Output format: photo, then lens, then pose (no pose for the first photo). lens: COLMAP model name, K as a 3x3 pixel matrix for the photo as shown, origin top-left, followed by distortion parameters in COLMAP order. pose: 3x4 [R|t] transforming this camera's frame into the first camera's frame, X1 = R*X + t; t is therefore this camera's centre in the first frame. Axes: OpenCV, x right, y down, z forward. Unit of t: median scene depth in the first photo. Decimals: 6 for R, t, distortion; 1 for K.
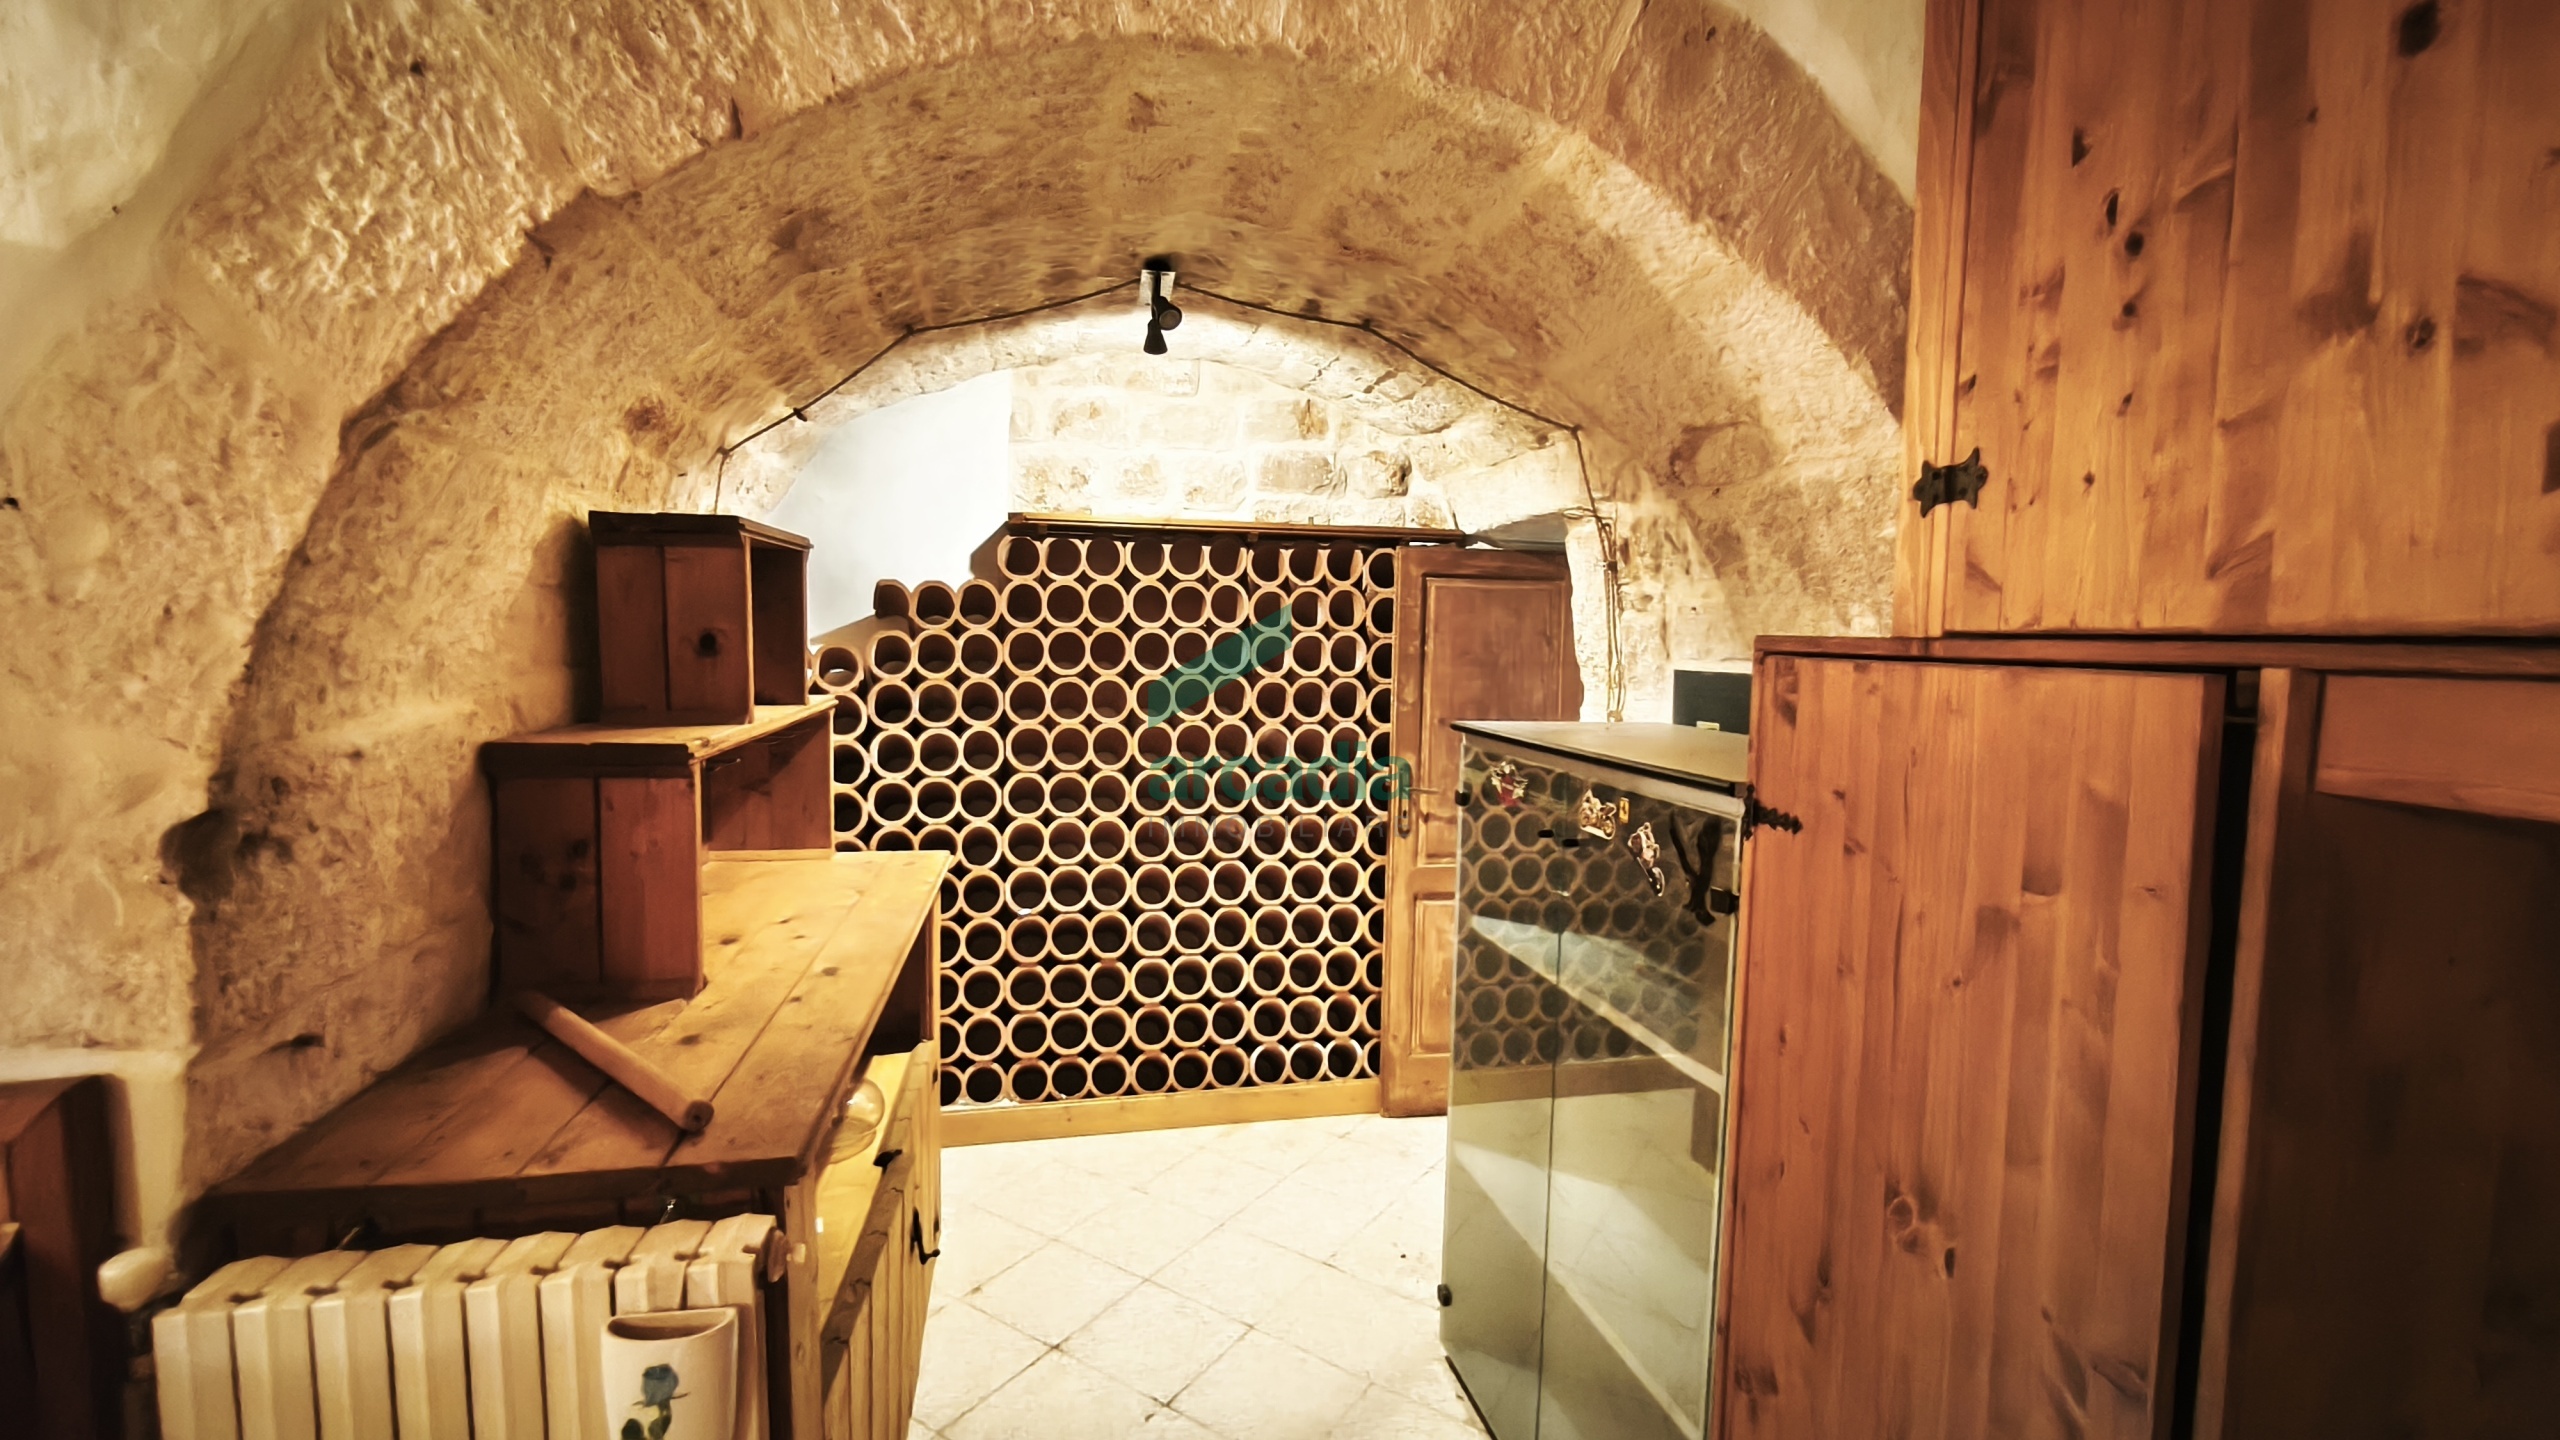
lens RADIAL K [[1096.2, 0, 1290.4], [0, 1096.2, 725.4], [0, 0, 1]] dist [0.012554, -0.010166]
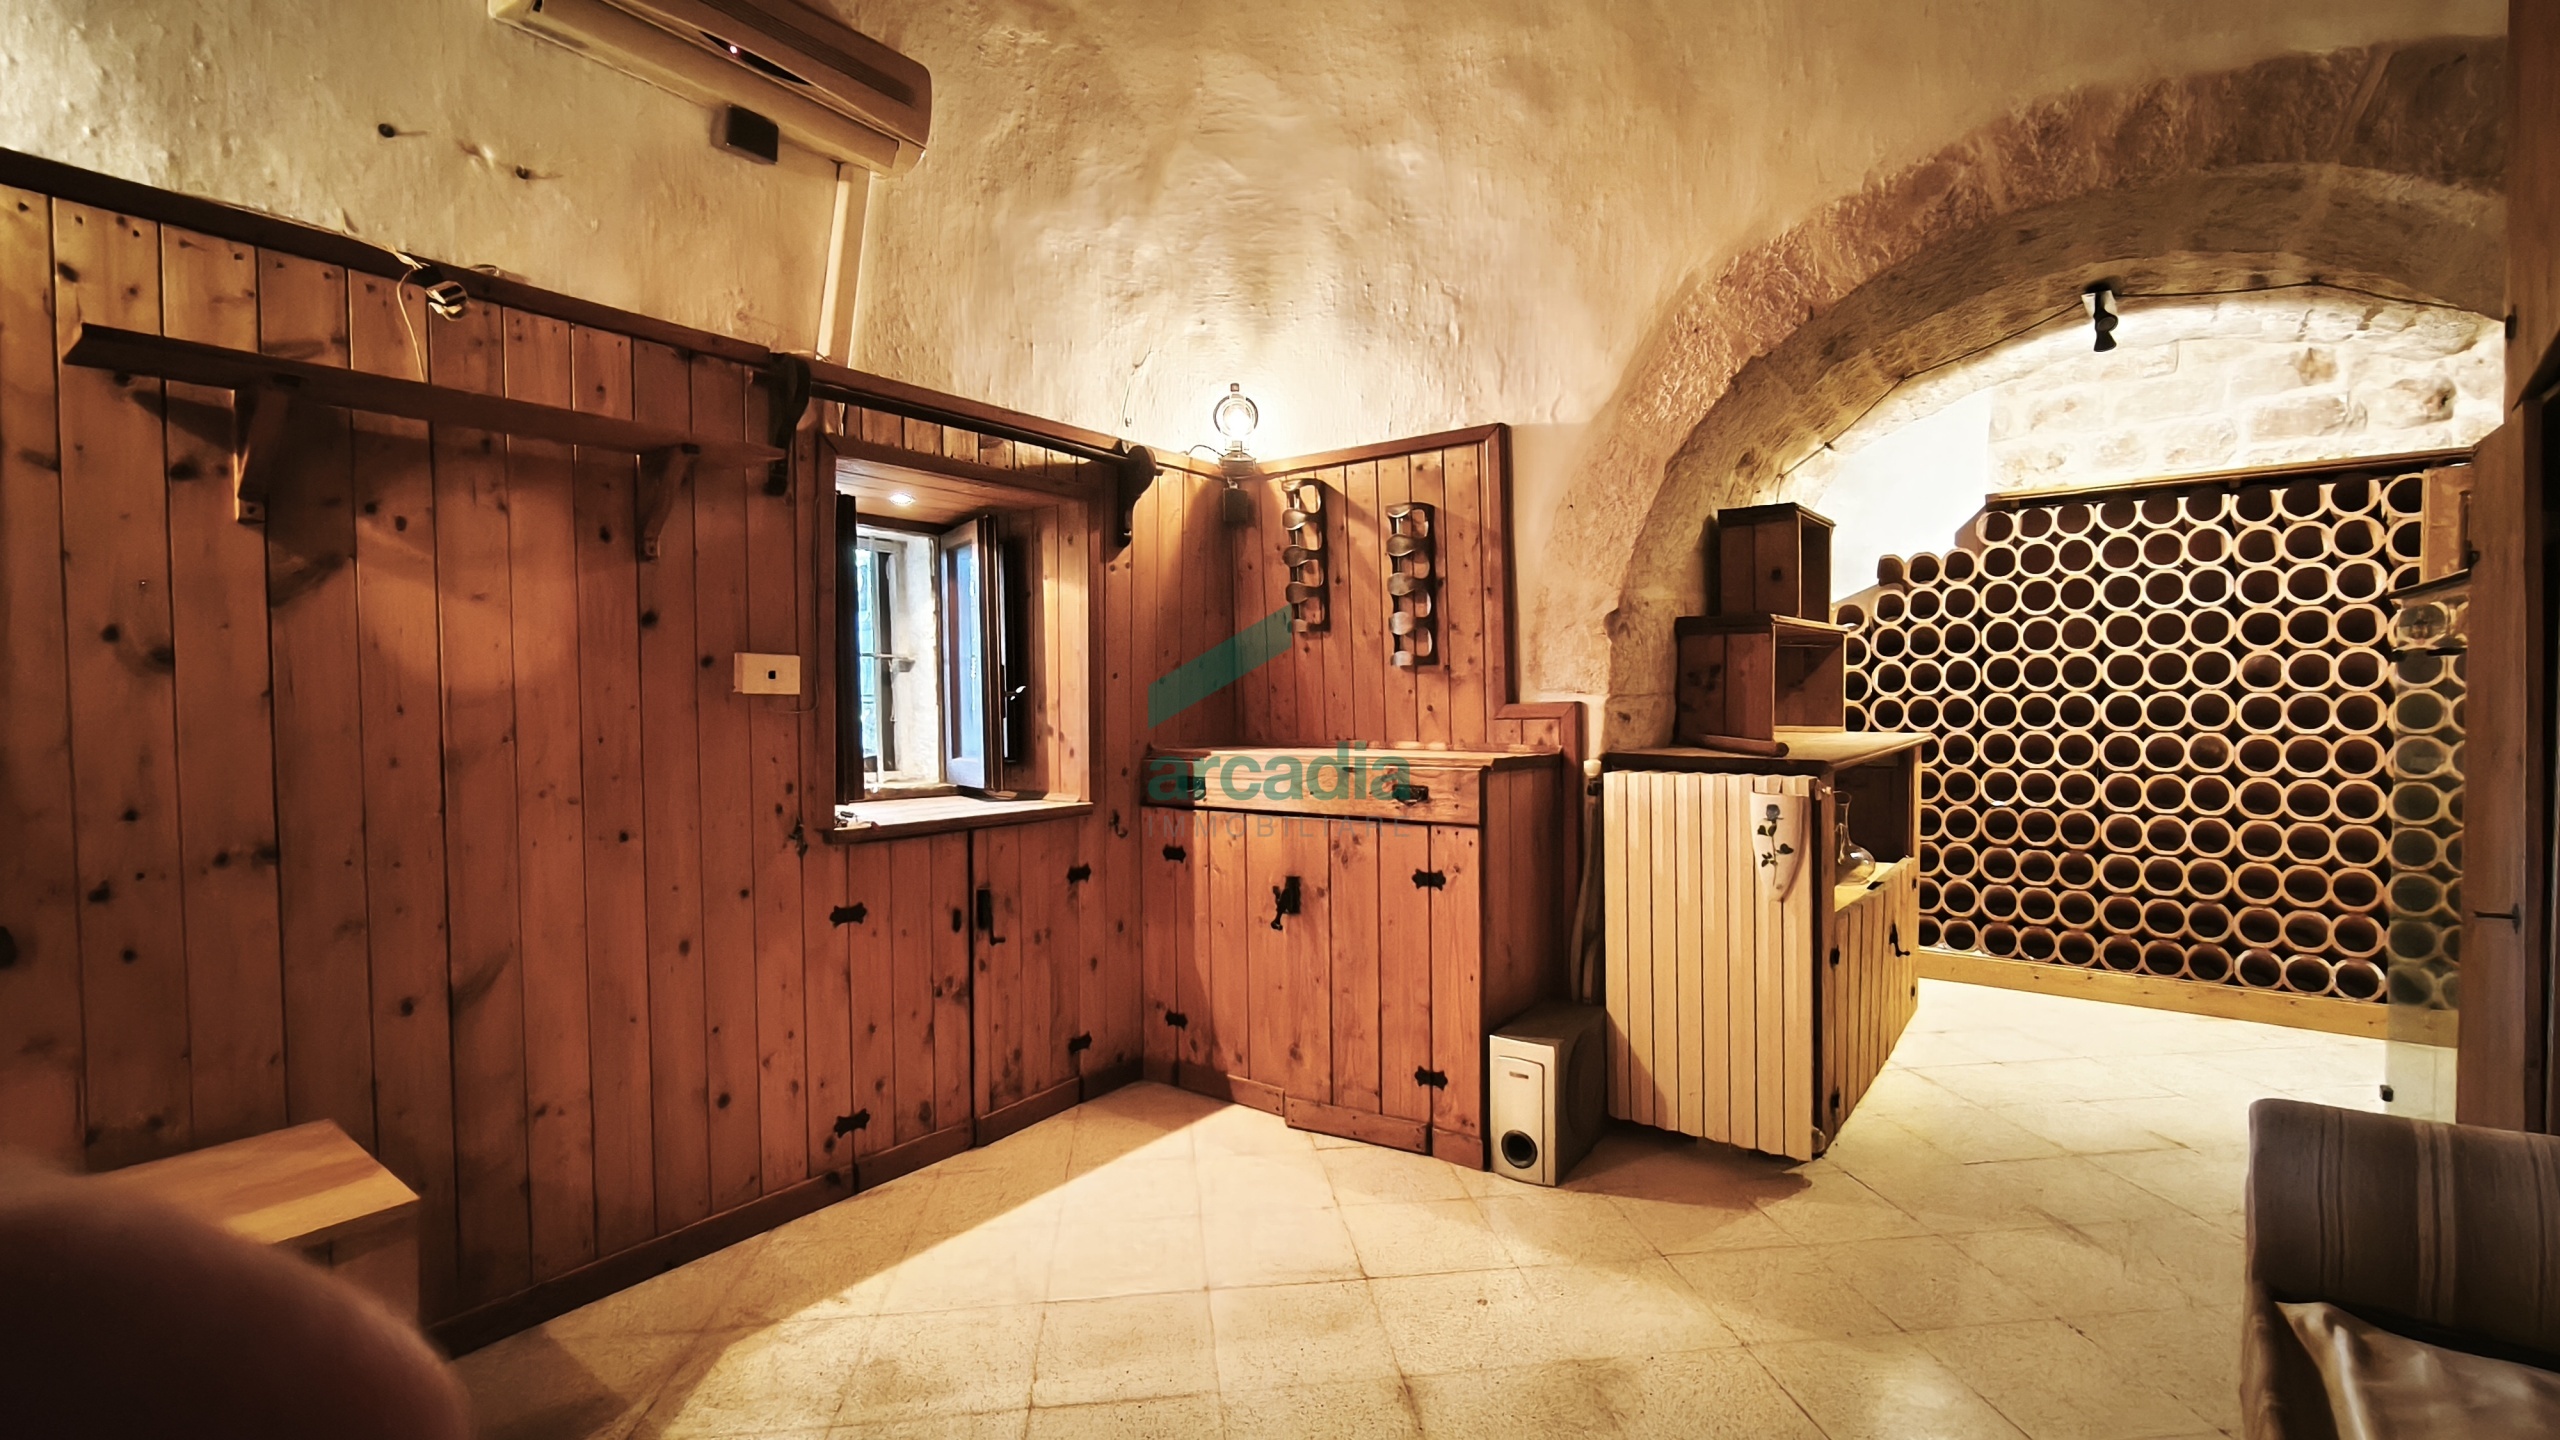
lens RADIAL K [[1087.5, 0, 1280.0], [0, 1087.5, 720.0], [0, 0, 1]] dist [-0.019539, 0.008127]
pose [[0.641548, -0.003397, -0.767075, 0.189040], [-0.043715, 0.998203, -0.040982, 0.164143], [0.765836, 0.059825, 0.640247, -0.455186]]
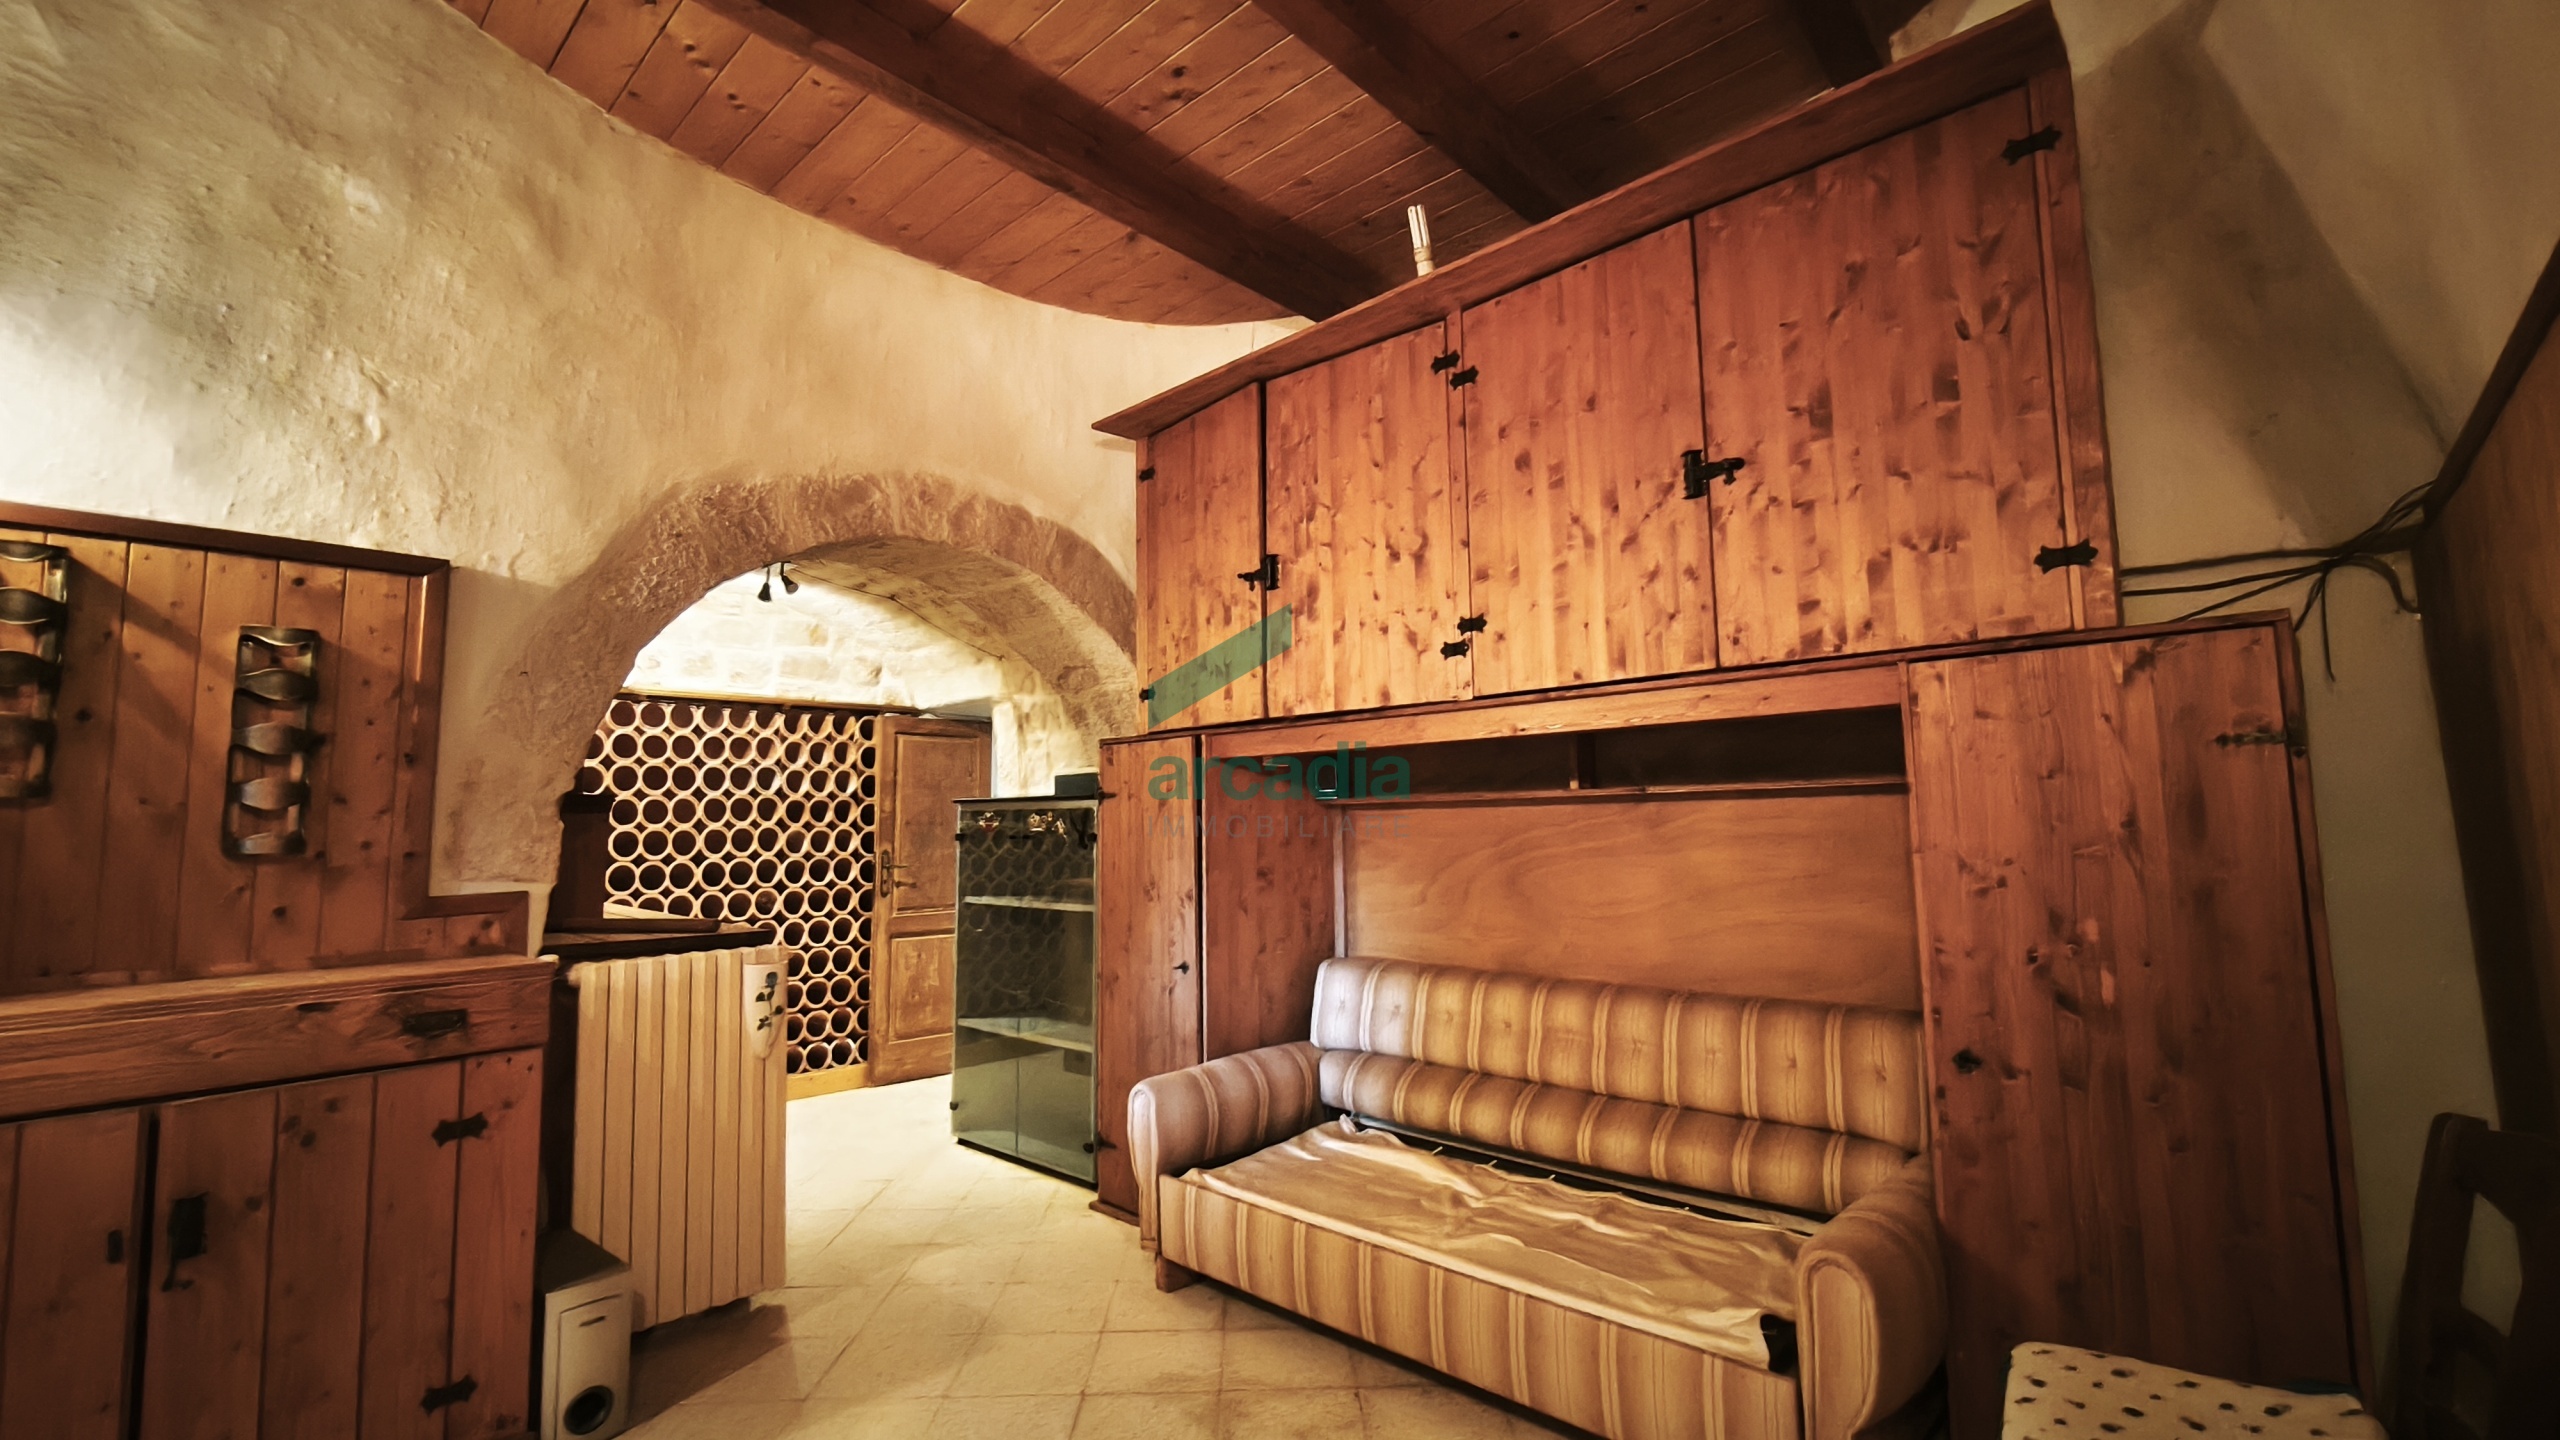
lens RADIAL K [[1087.5, 0, 1280.0], [0, 1087.5, 720.0], [0, 0, 1]] dist [-0.019539, 0.008127]
pose [[0.826219, 0.025606, 0.562767, -0.333061], [0.072672, 0.985775, -0.151546, 0.138091], [-0.558642, 0.166108, 0.812605, -0.673012]]
